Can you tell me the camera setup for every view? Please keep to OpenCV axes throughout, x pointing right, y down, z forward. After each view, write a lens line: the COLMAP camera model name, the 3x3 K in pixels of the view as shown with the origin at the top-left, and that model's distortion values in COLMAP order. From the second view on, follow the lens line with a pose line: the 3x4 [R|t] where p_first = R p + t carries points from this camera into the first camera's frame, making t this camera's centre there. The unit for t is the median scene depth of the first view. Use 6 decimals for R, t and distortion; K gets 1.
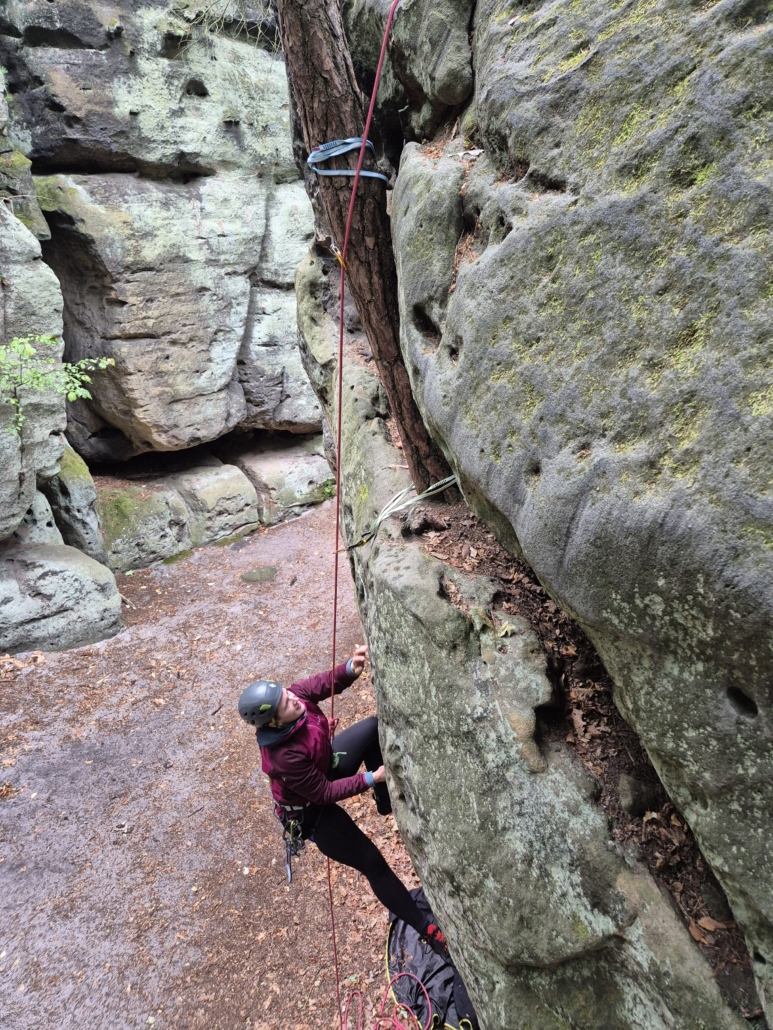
lens RADIAL K [[686.4, 0, 416.4], [0, 686.4, 516.1], [0, 0, 1]] dist [0.063339, -0.052990]
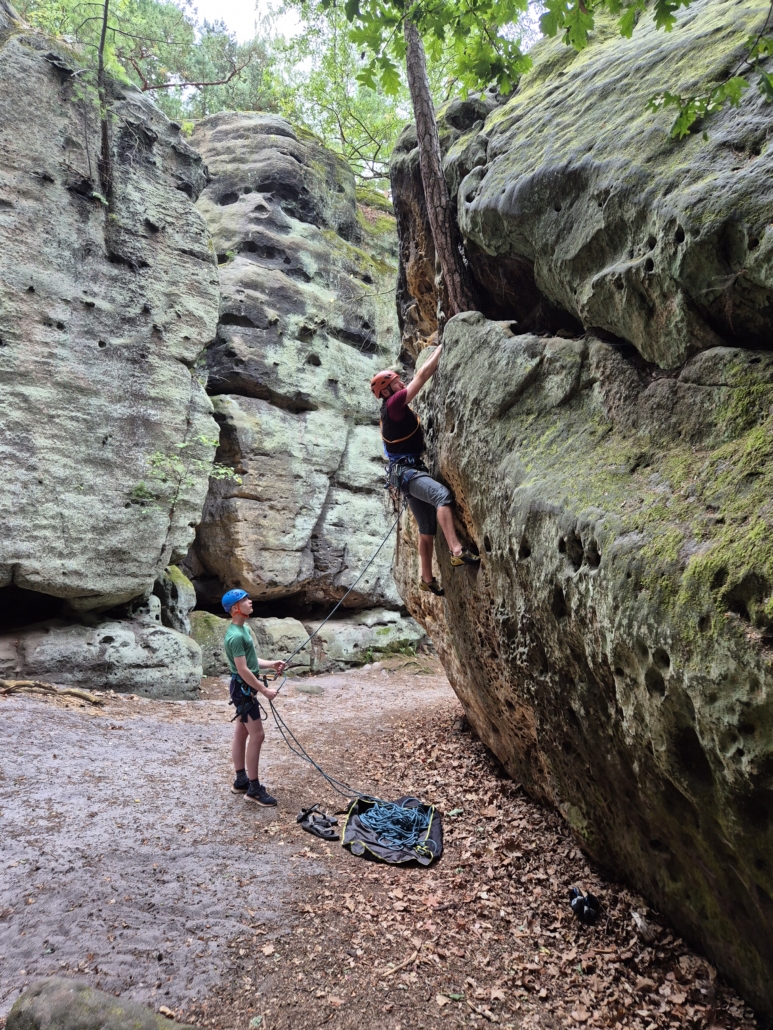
lens RADIAL K [[686.4, 0, 416.4], [0, 686.4, 516.1], [0, 0, 1]] dist [0.063339, -0.052990]
pose [[0.998536, 0.031591, -0.043906, -0.007355], [-0.048886, 0.874479, -0.482594, 0.407085], [0.023149, 0.484034, 0.874743, -0.167282]]
